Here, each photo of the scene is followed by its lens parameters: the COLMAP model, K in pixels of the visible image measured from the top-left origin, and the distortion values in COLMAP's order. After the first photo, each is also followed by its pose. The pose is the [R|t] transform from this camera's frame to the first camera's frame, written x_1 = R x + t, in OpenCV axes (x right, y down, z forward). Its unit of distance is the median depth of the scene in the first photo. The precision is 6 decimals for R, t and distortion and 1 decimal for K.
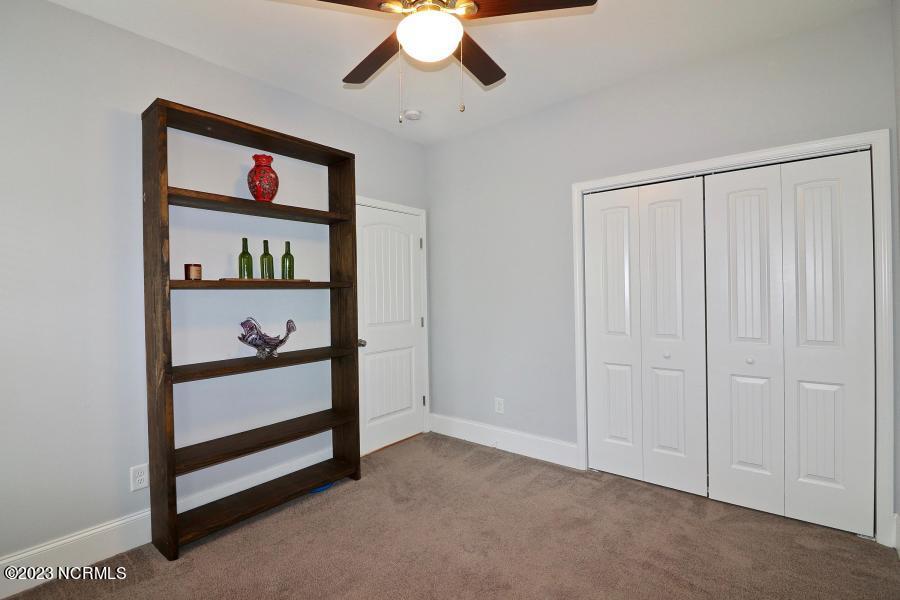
lens RADIAL K [[431.8, 0, 441.8], [0, 431.8, 291.0], [0, 0, 1]] dist [-0.001154, -0.000858]
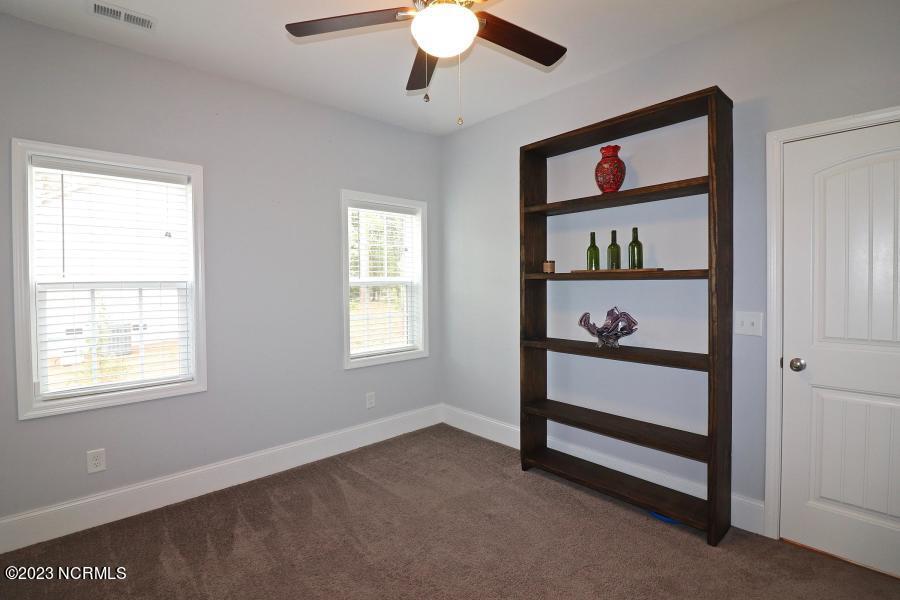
lens RADIAL K [[431.8, 0, 441.8], [0, 431.8, 291.0], [0, 0, 1]] dist [-0.001154, -0.000858]
pose [[-0.156337, 0.032051, -0.987184, 0.647183], [0.011356, 0.999466, 0.030651, -0.013364], [0.987639, -0.006418, -0.156617, 0.764428]]
